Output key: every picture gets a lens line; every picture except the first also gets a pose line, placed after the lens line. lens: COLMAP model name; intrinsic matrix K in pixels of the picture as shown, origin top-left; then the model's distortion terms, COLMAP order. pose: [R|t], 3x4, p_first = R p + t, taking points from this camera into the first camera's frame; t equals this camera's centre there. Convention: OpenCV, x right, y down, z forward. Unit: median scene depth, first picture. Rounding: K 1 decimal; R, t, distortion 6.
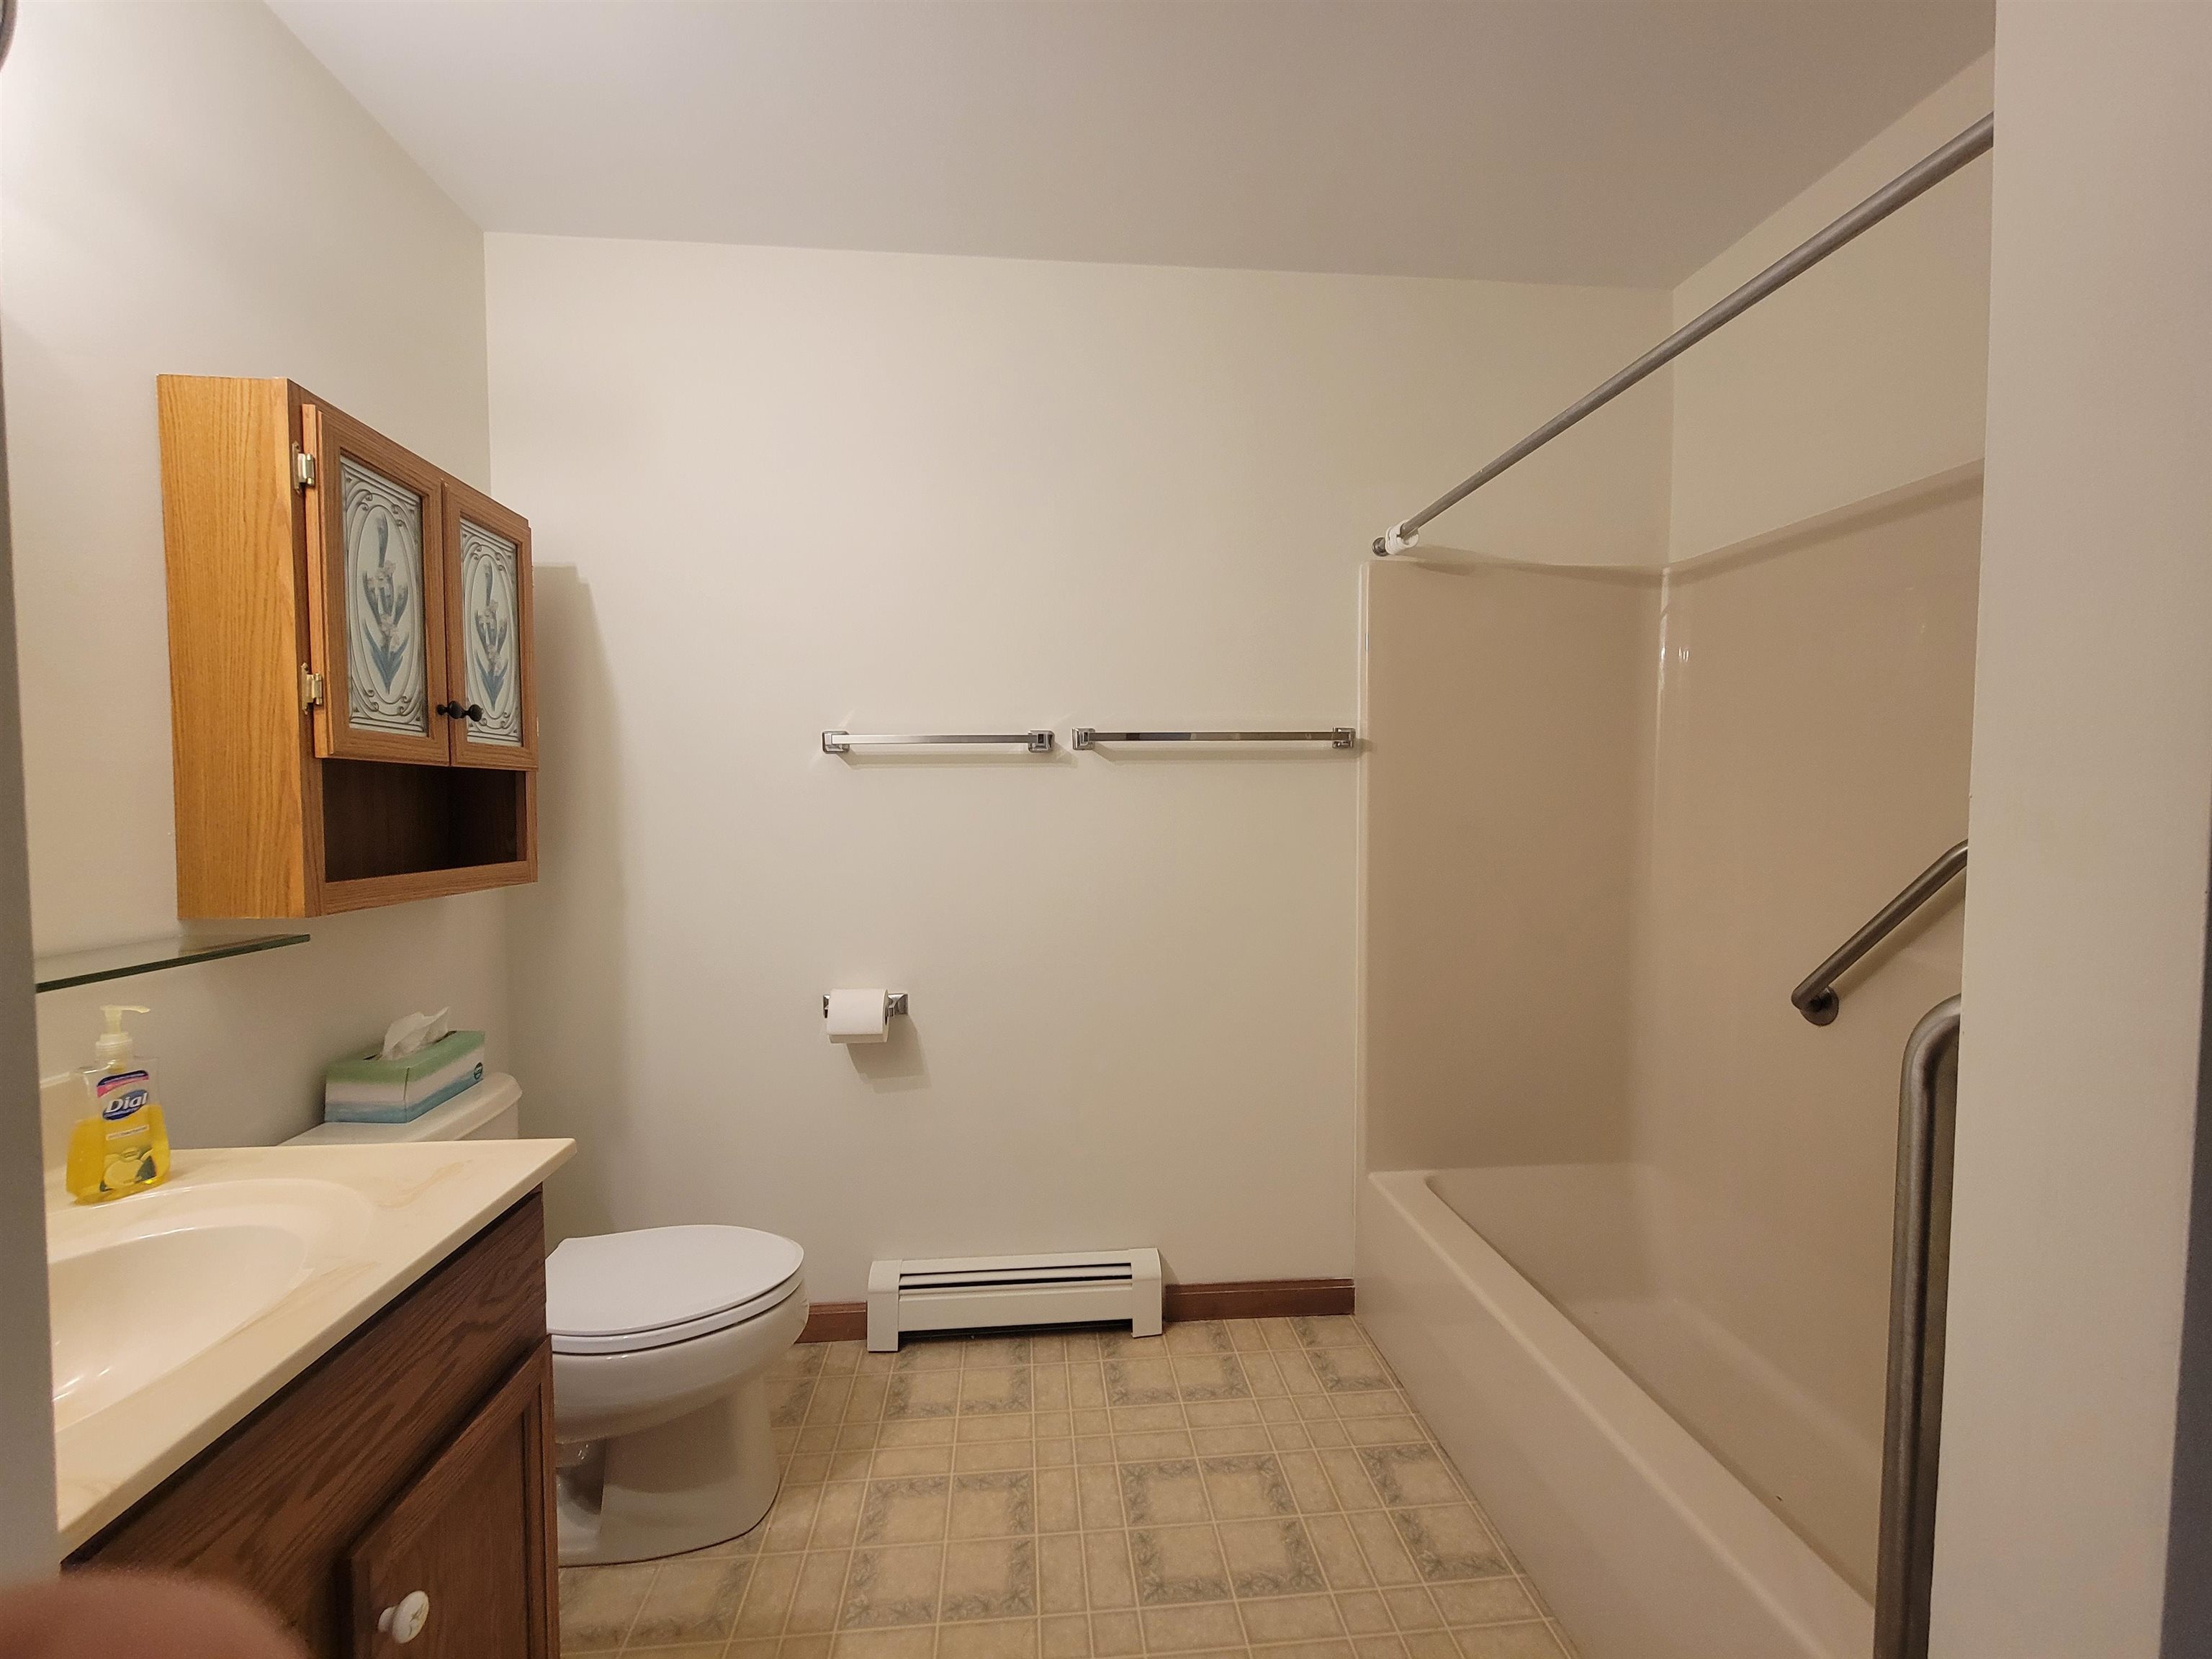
lens RADIAL K [[900.5, 0, 1099.0], [0, 900.5, 843.7], [0, 0, 1]] dist [-0.000297, 0.000421]
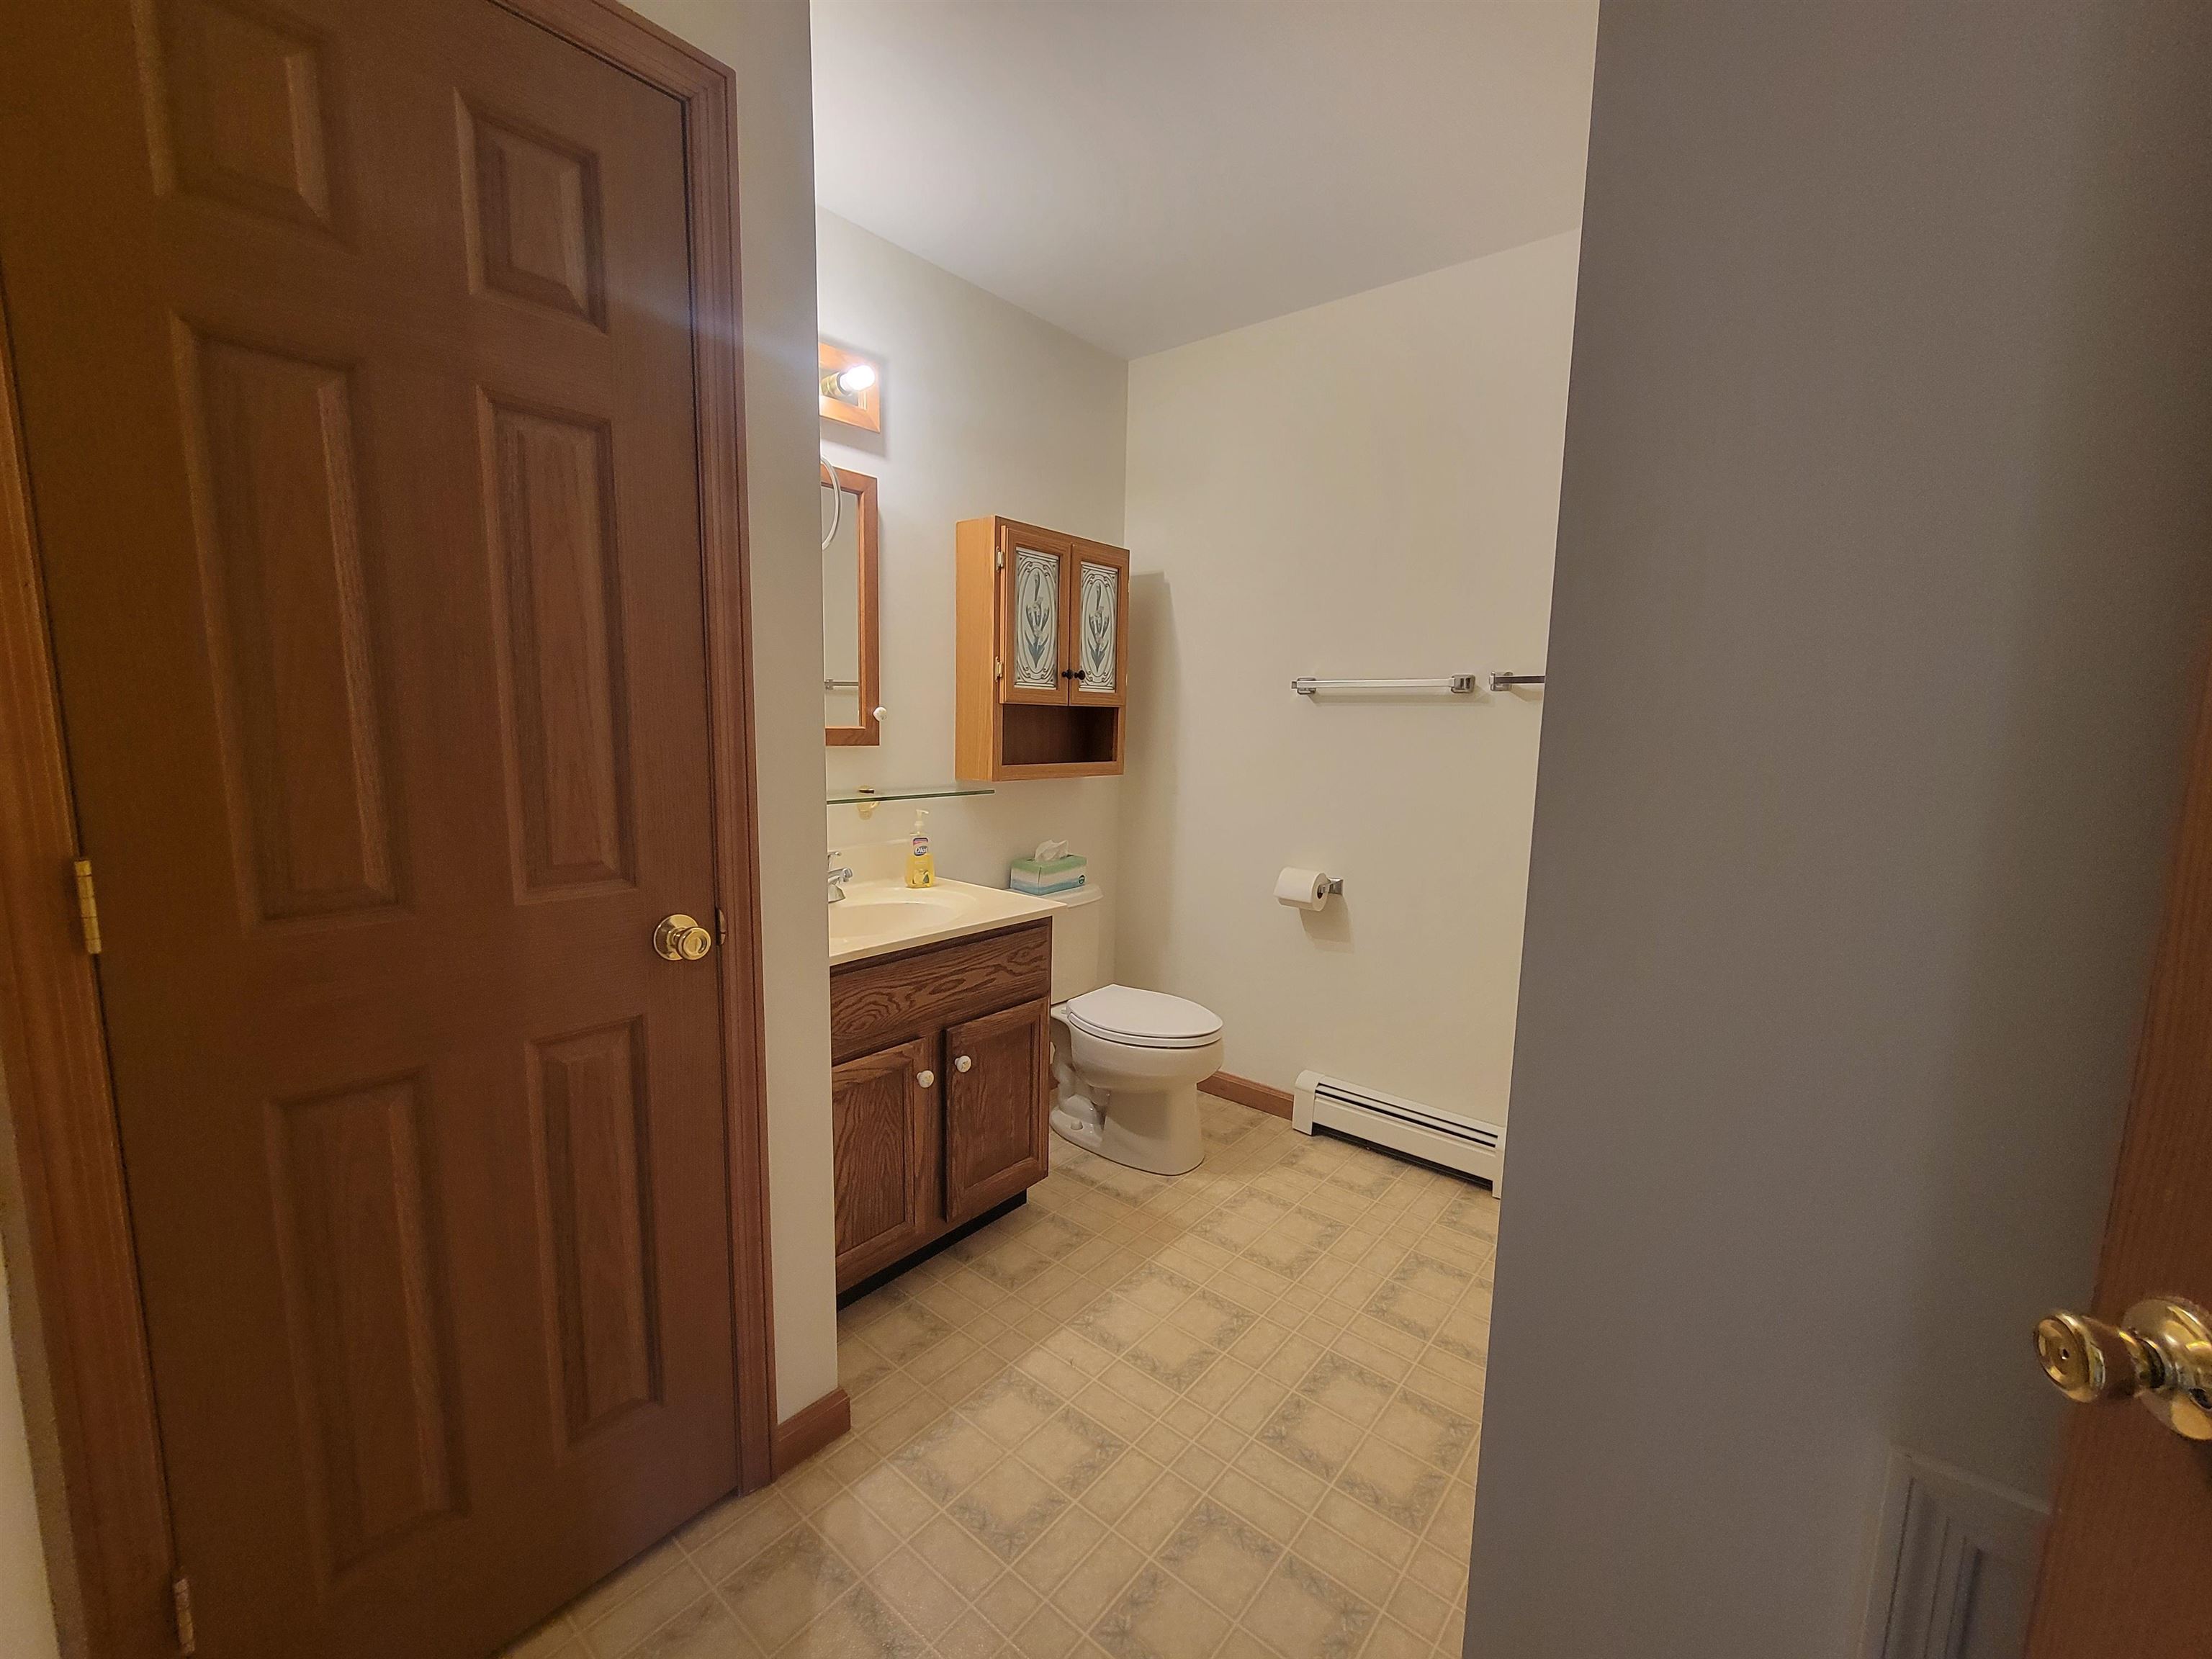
lens RADIAL K [[900.5, 0, 1099.0], [0, 900.5, 843.7], [0, 0, 1]] dist [-0.000297, 0.000421]
pose [[0.708826, 0.116049, -0.695772, 0.612115], [-0.054330, 0.992426, 0.110179, -0.014010], [0.703288, -0.040297, 0.709762, -0.246836]]
